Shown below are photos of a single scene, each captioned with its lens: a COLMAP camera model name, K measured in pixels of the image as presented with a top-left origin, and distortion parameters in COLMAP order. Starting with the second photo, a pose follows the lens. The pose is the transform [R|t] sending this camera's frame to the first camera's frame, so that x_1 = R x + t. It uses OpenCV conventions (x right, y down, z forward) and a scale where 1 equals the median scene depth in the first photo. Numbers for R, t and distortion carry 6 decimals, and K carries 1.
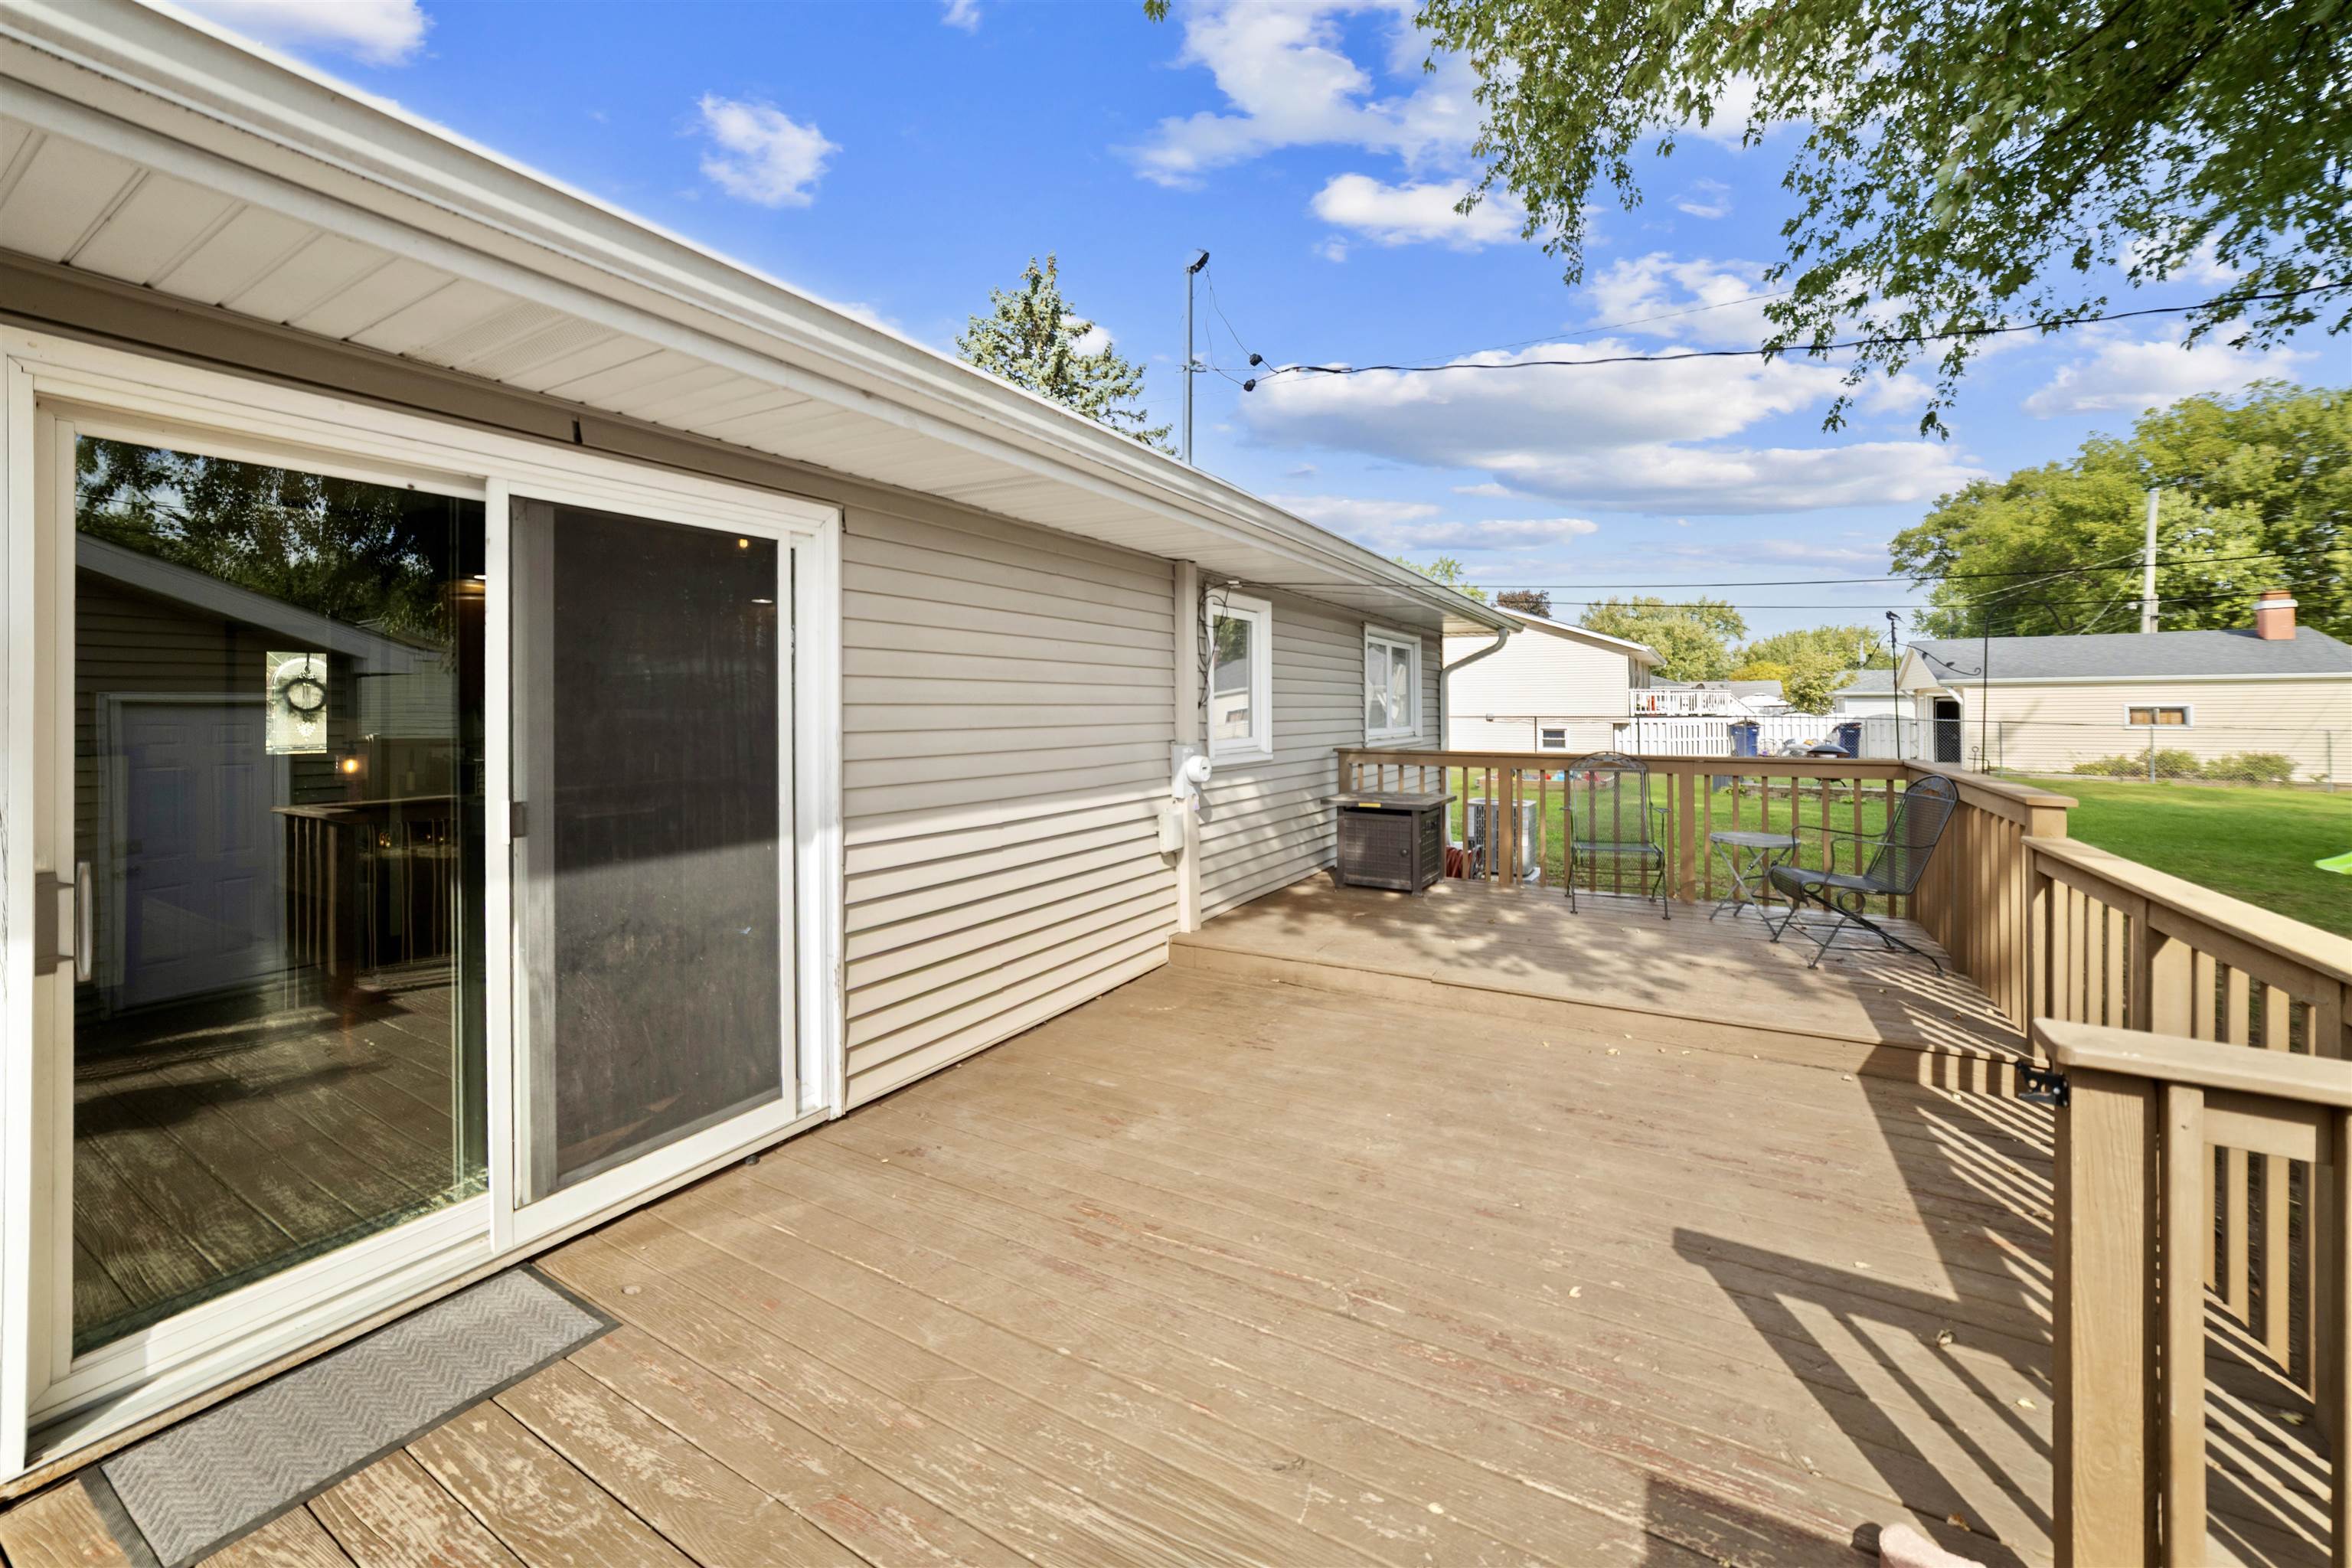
lens RADIAL K [[927.3, 0, 1165.4], [0, 927.3, 665.9], [0, 0, 1]] dist [-0.031371, 0.013315]
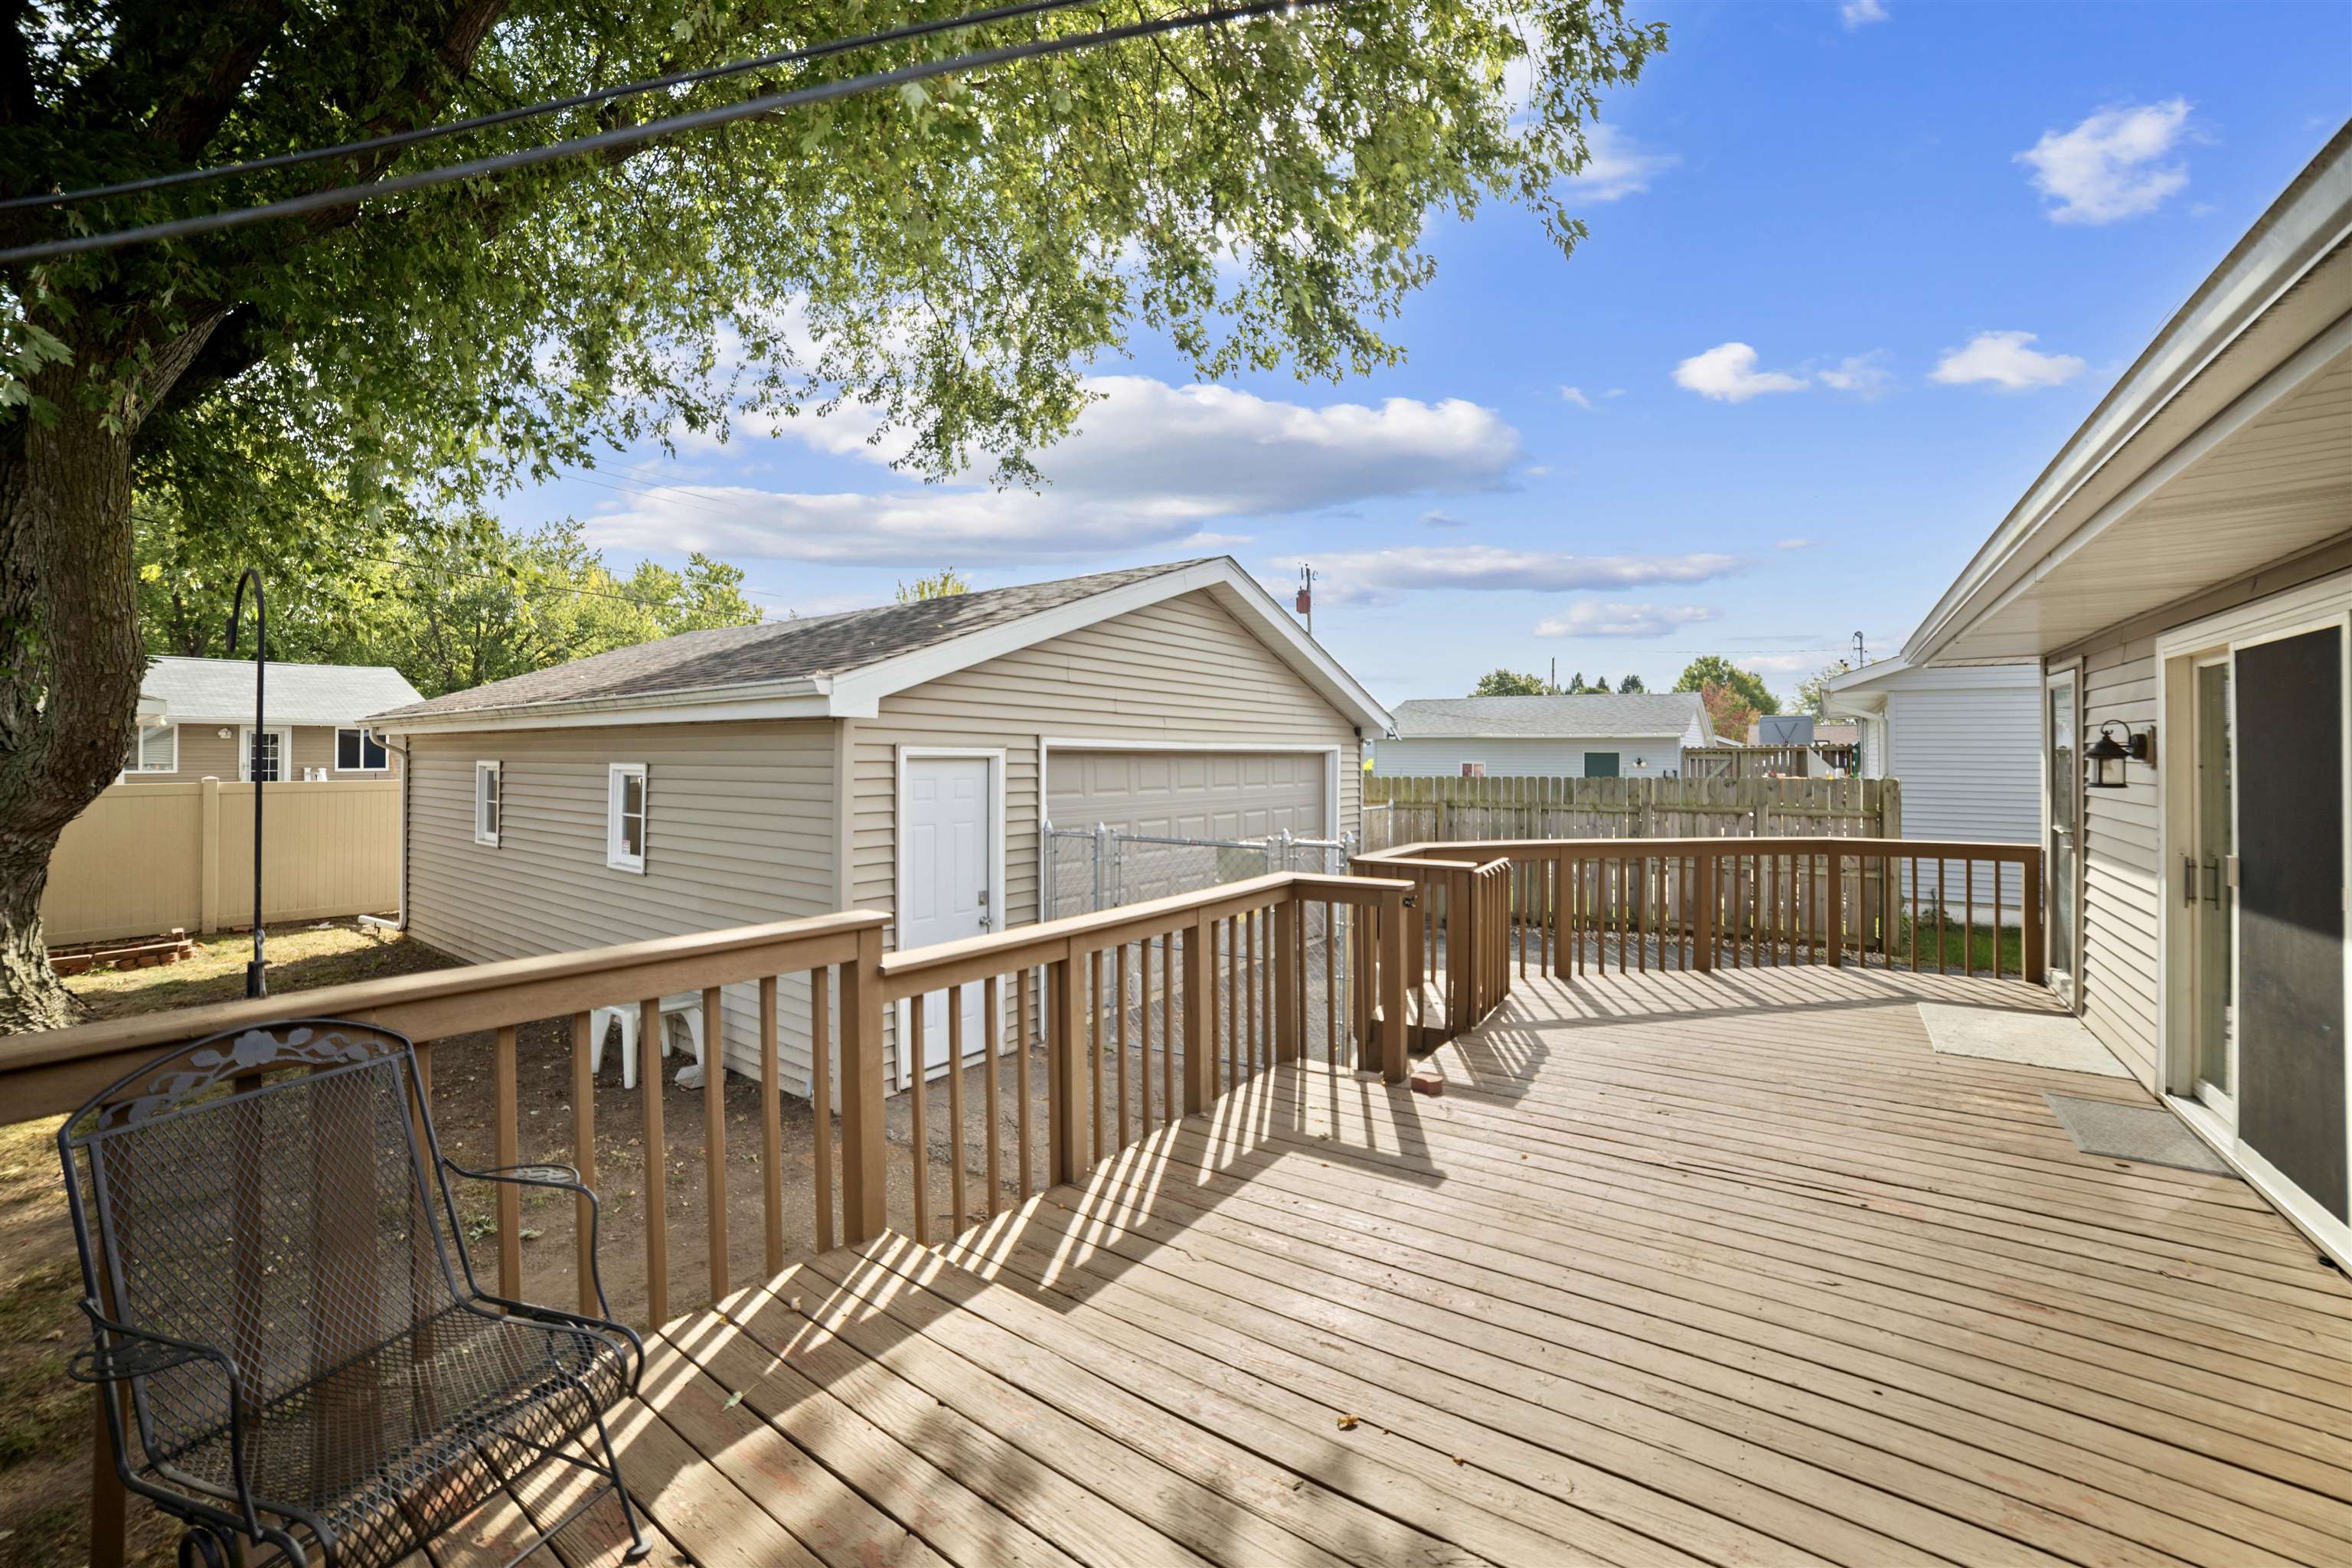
lens RADIAL K [[946.5, 0, 1143.7], [0, 946.5, 755.4], [0, 0, 1]] dist [-0.115248, 0.035015]
pose [[-0.994628, -0.003650, 0.103448, 0.361913], [-0.007235, 0.999385, -0.034297, 0.016176], [-0.103259, -0.034861, -0.994043, 1.018448]]
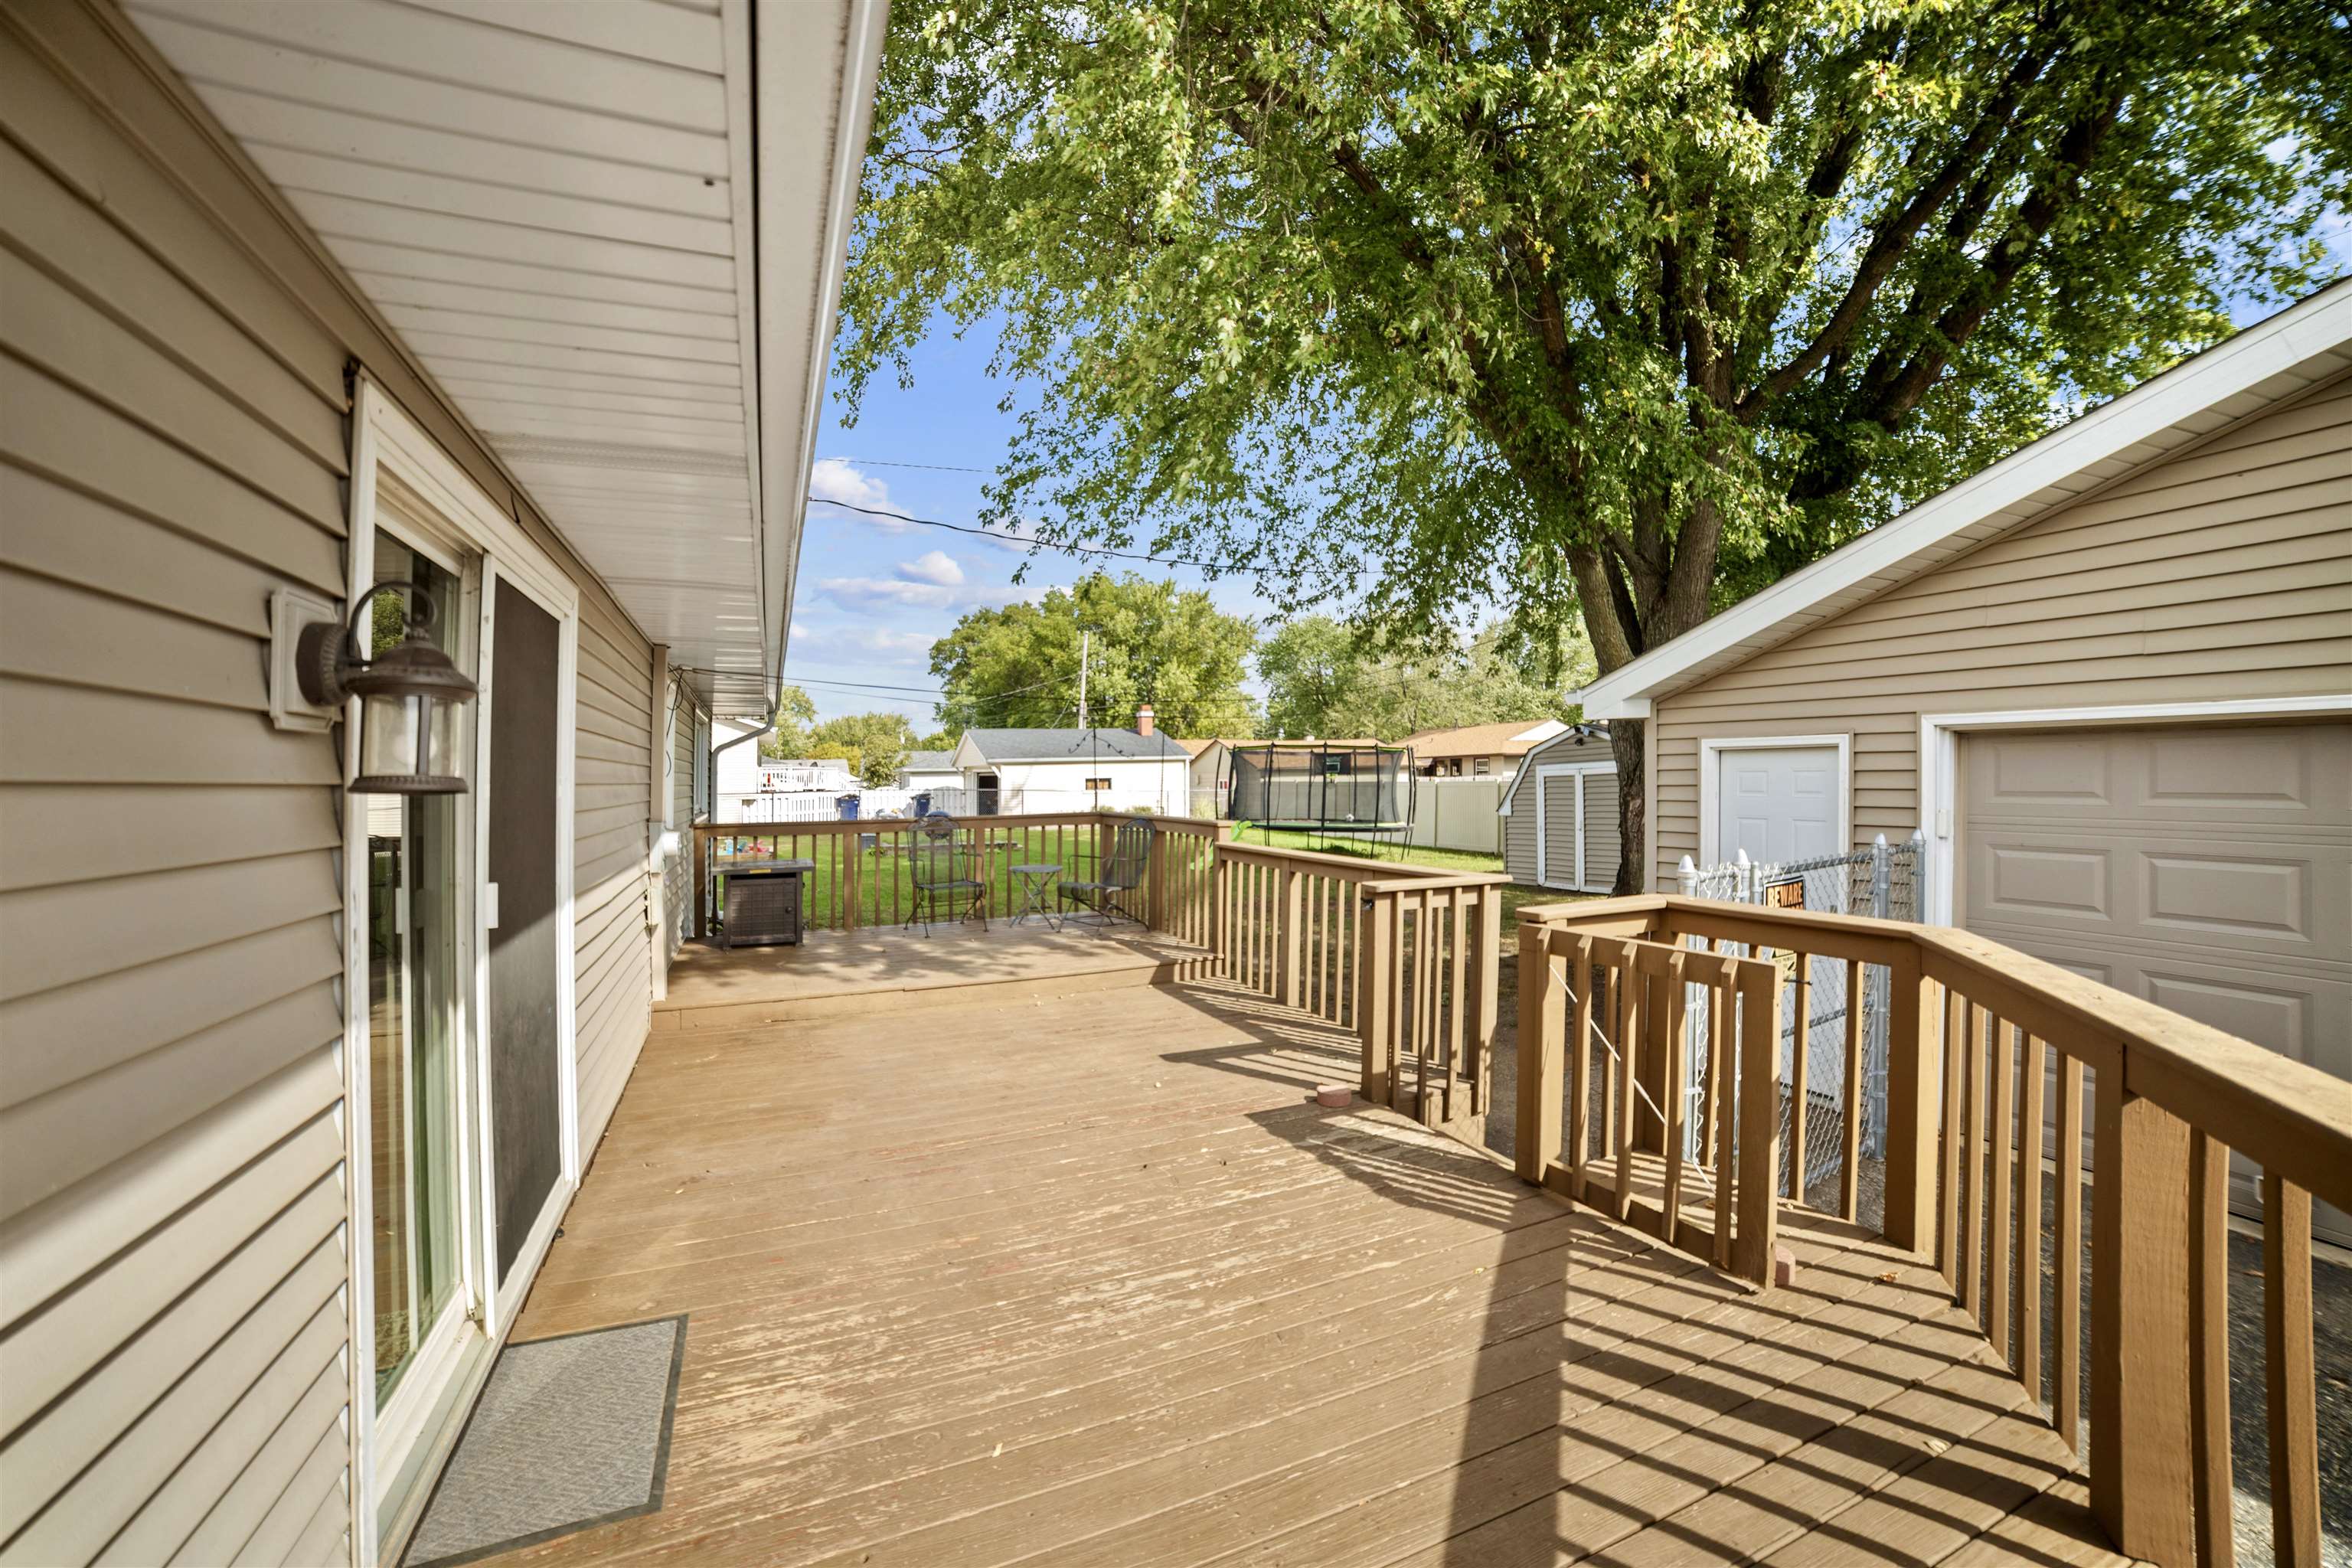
lens RADIAL K [[946.5, 0, 1143.7], [0, 946.5, 755.4], [0, 0, 1]] dist [-0.115248, 0.035015]
pose [[0.605577, 0.006370, 0.795761, -0.425245], [-0.016544, 0.999853, 0.004587, -0.003146], [-0.795615, -0.015943, 0.605593, -0.053322]]
